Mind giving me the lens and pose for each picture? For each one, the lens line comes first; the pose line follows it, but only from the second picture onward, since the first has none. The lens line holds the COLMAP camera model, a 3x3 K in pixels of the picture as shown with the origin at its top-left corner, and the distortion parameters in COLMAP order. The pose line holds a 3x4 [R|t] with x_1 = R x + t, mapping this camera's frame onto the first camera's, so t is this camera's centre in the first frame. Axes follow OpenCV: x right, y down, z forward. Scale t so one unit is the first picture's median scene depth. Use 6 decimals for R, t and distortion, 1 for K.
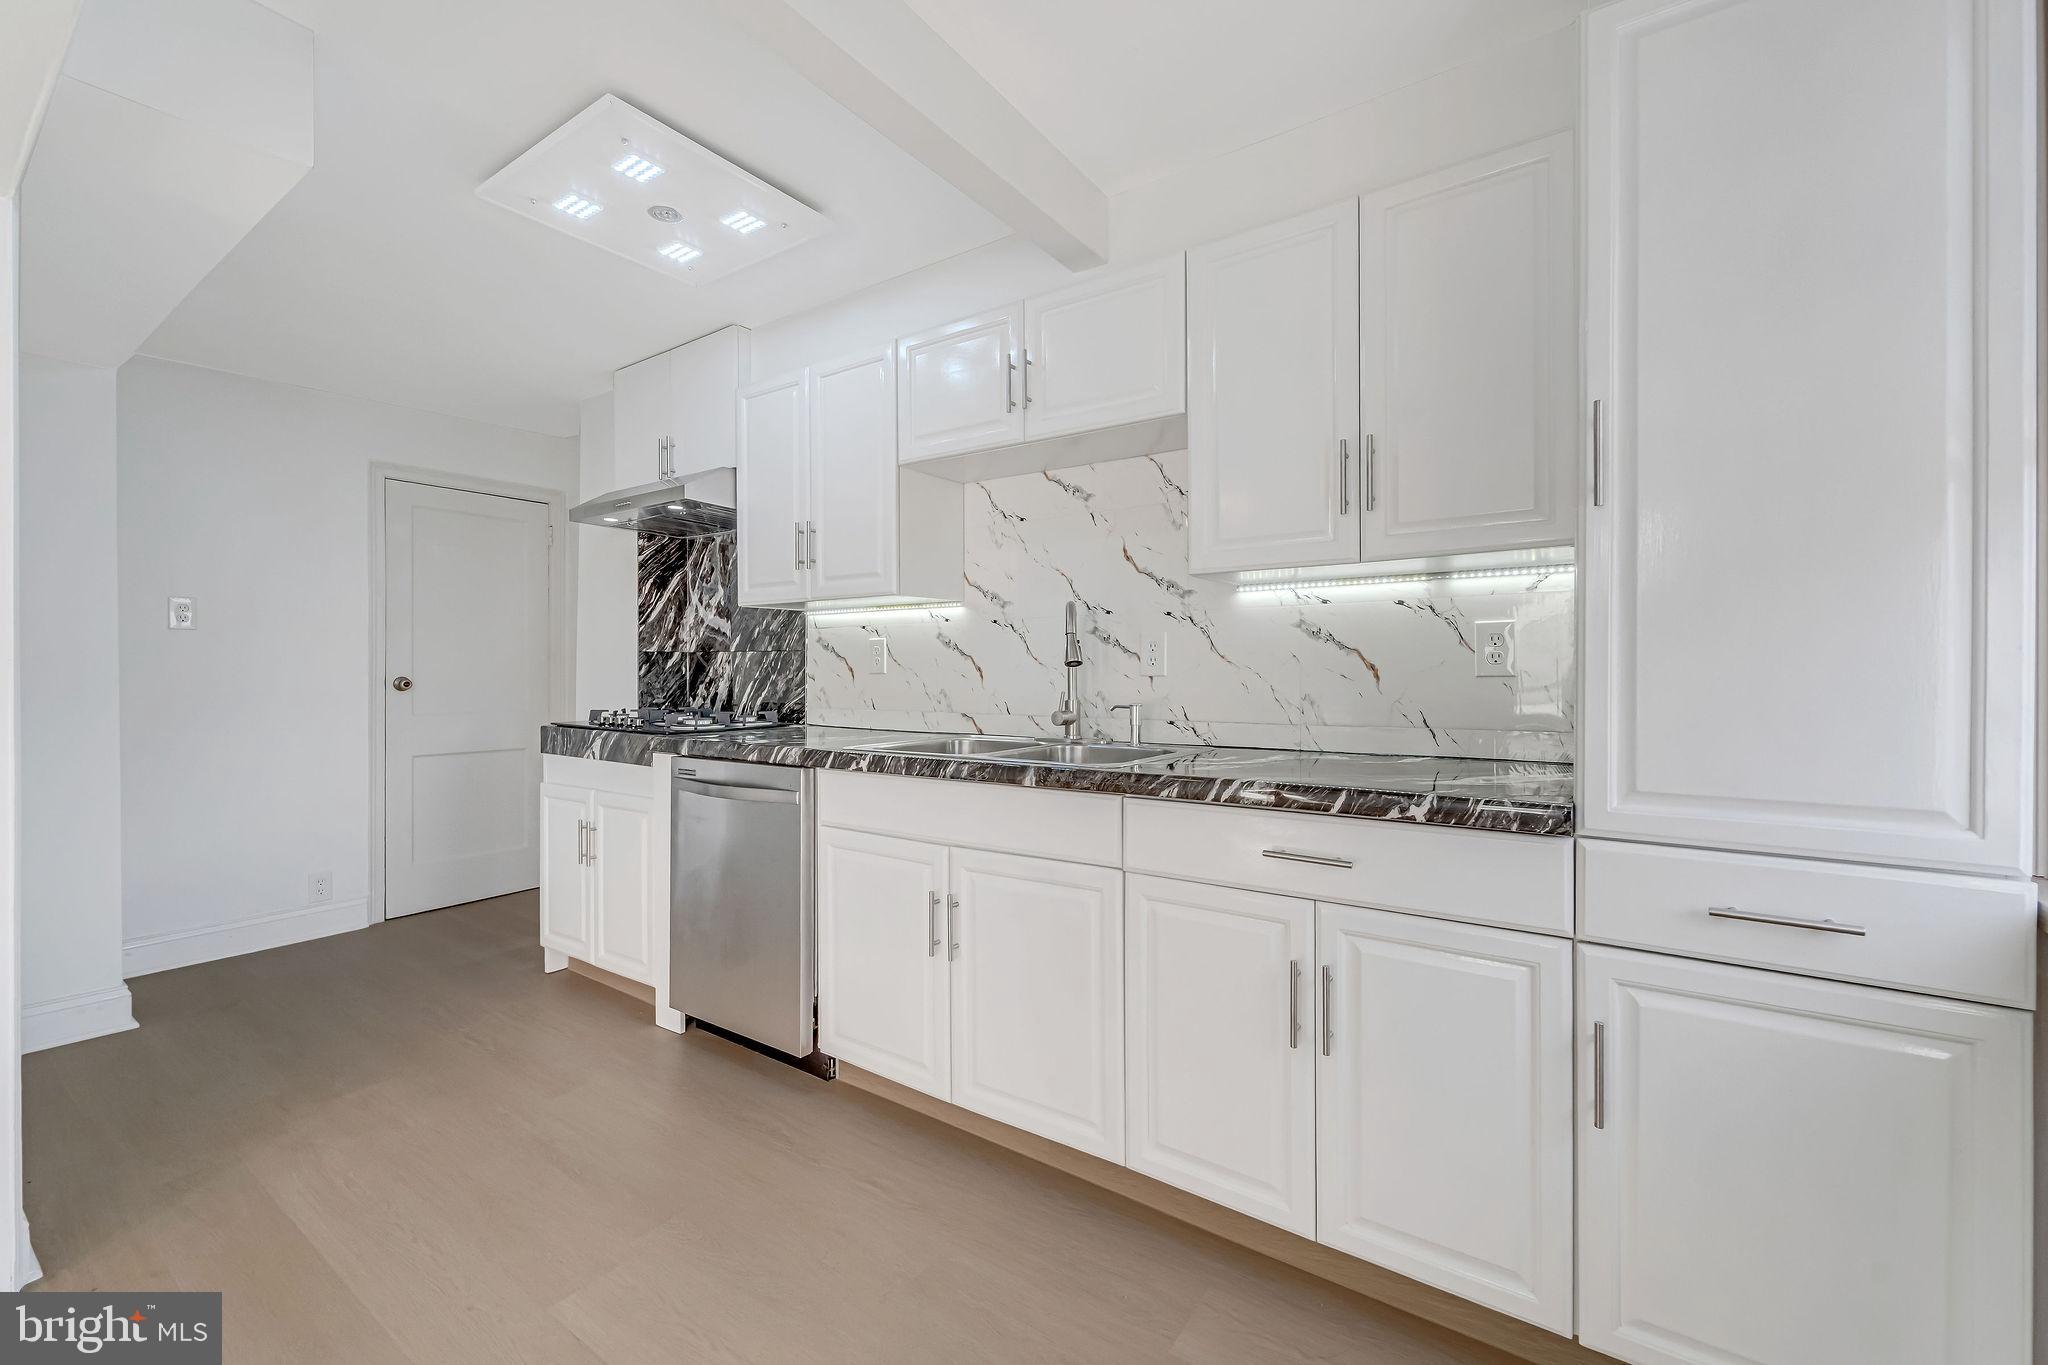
lens RADIAL K [[835.8, 0, 1031.5], [0, 835.8, 671.0], [0, 0, 1]] dist [0.000000, -0.000068]
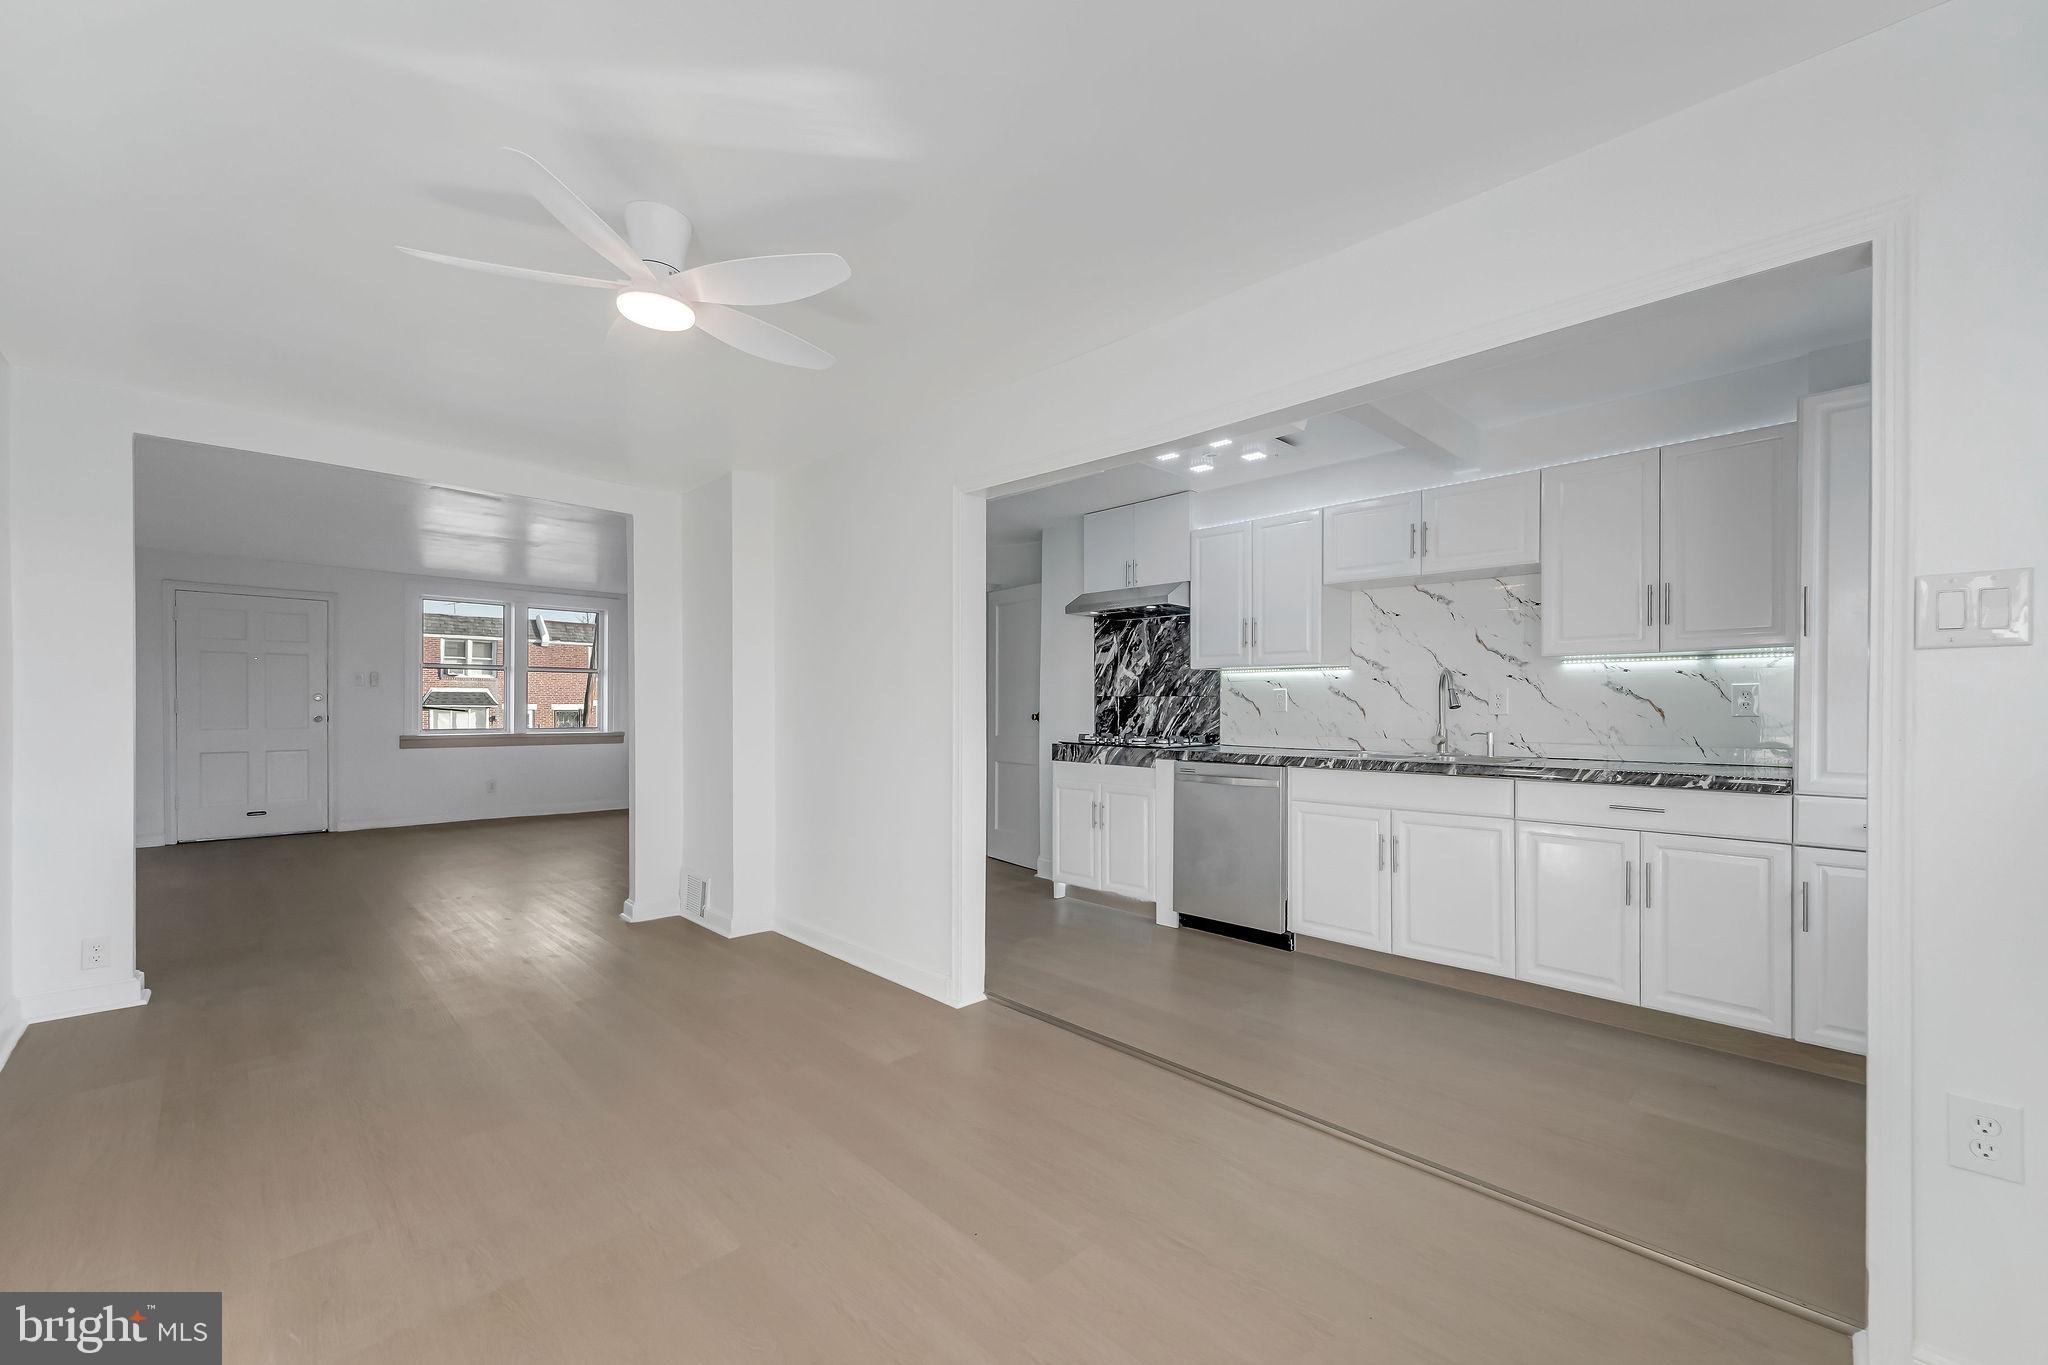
lens RADIAL K [[828.0, 0, 1022.0], [0, 828.0, 707.4], [0, 0, 1]] dist [0.002071, 0.000145]
pose [[0.980526, 0.002958, -0.196369, -0.417283], [-0.002369, 0.999992, 0.003233, -0.010323], [0.196377, -0.002705, 0.980525, -0.706967]]
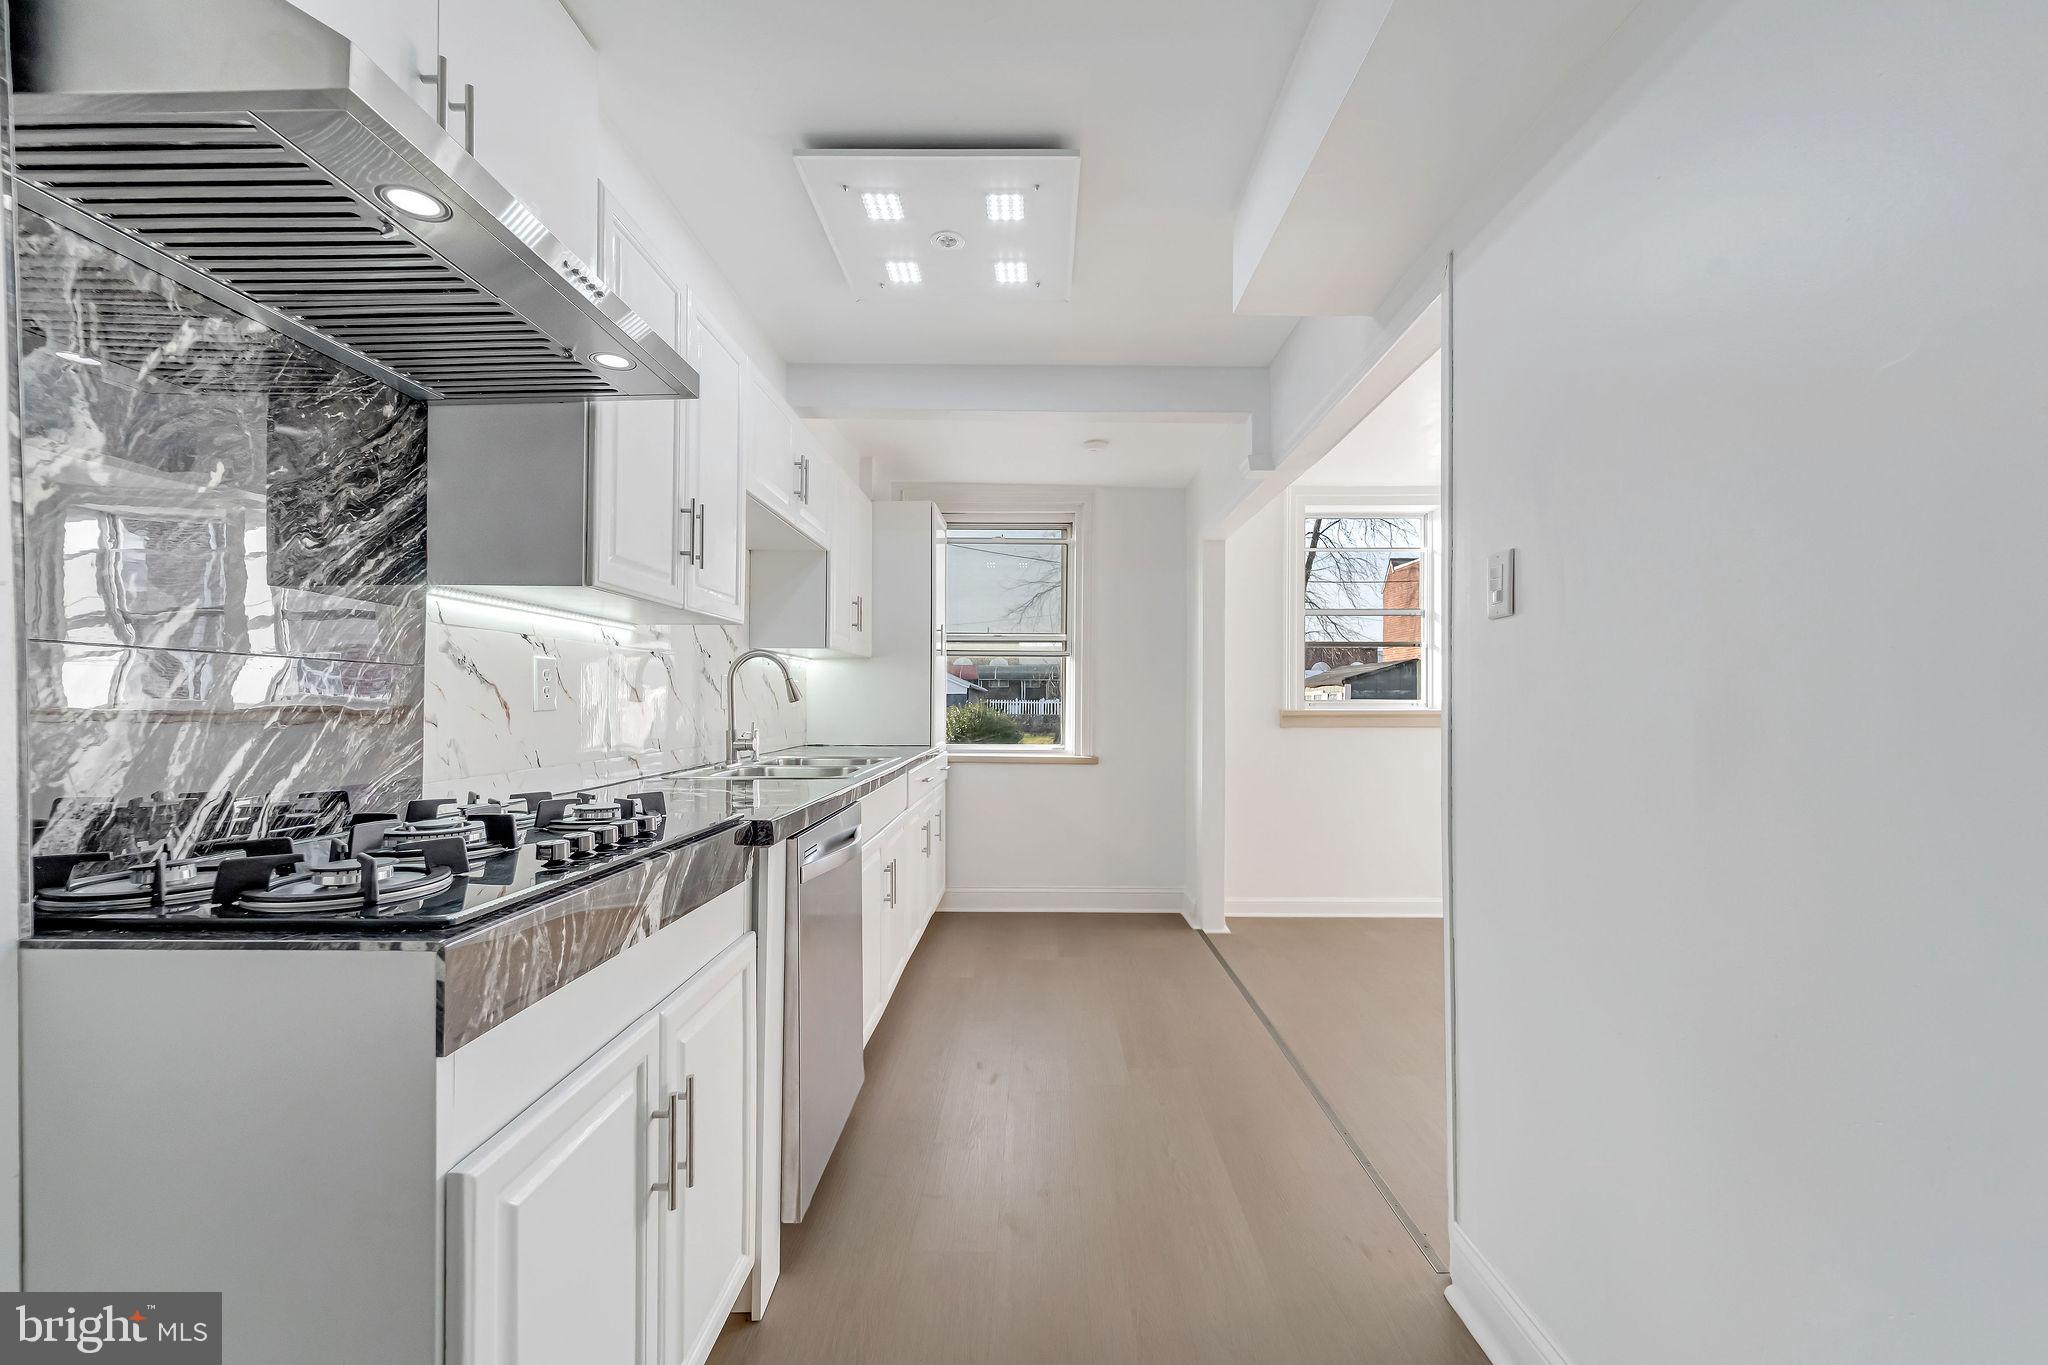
lens RADIAL K [[828.0, 0, 1022.0], [0, 828.0, 707.4], [0, 0, 1]] dist [0.002071, 0.000145]
pose [[-0.546655, -0.004518, 0.837346, -1.095458], [-0.000403, 0.999987, 0.005132, -0.003990], [-0.837358, 0.002468, -0.546650, 1.235612]]
